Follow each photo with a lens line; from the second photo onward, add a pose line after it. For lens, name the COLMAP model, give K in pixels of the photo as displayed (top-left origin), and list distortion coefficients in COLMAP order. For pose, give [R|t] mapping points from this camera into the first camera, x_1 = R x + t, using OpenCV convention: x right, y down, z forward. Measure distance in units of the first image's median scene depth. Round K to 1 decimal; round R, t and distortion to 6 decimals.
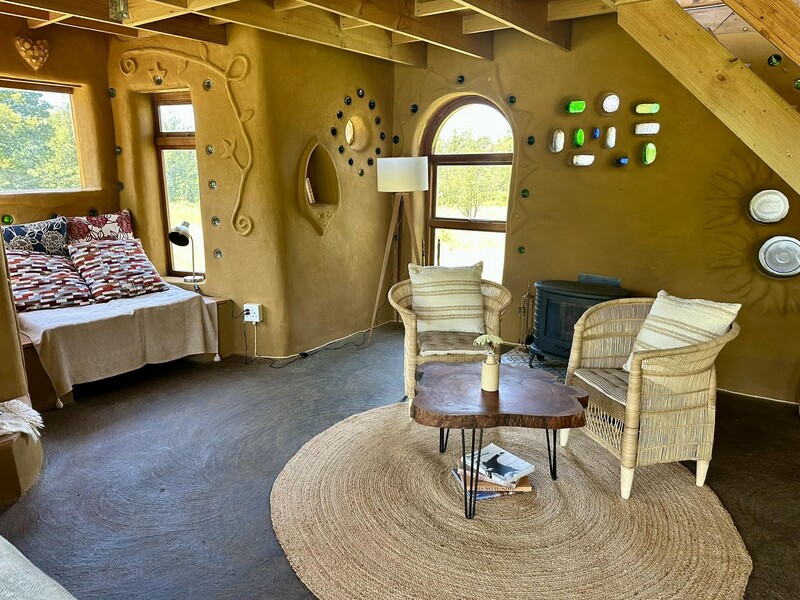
lens RADIAL K [[563.1, 0, 400.0], [0, 563.1, 300.0], [0, 0, 1]] dist [0.004993, -0.075613]
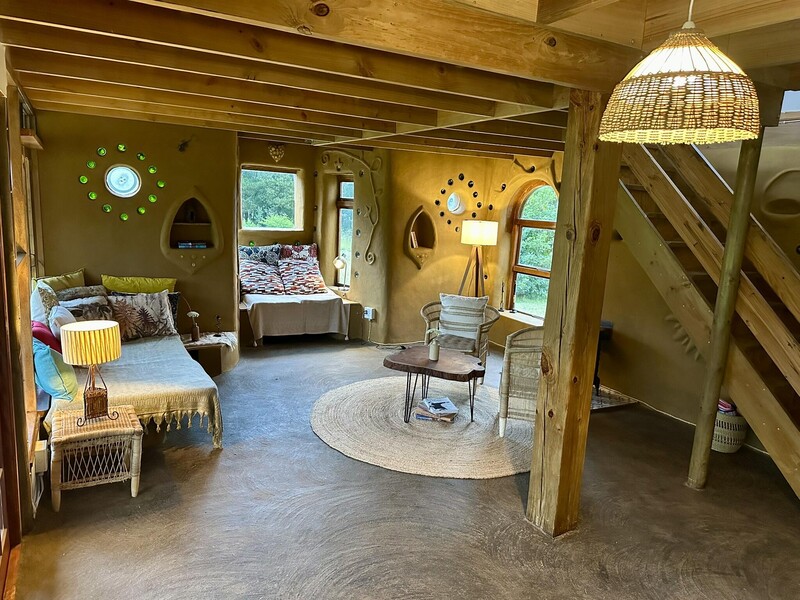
lens RADIAL K [[570.7, 0, 384.6], [0, 570.7, 300.6], [0, 0, 1]] dist [-0.000140, -0.002576]
pose [[0.889915, 0.115453, -0.441274, 0.487948], [-0.146222, 0.988588, -0.036236, 0.040495], [0.432054, 0.096771, 0.896641, -0.435193]]
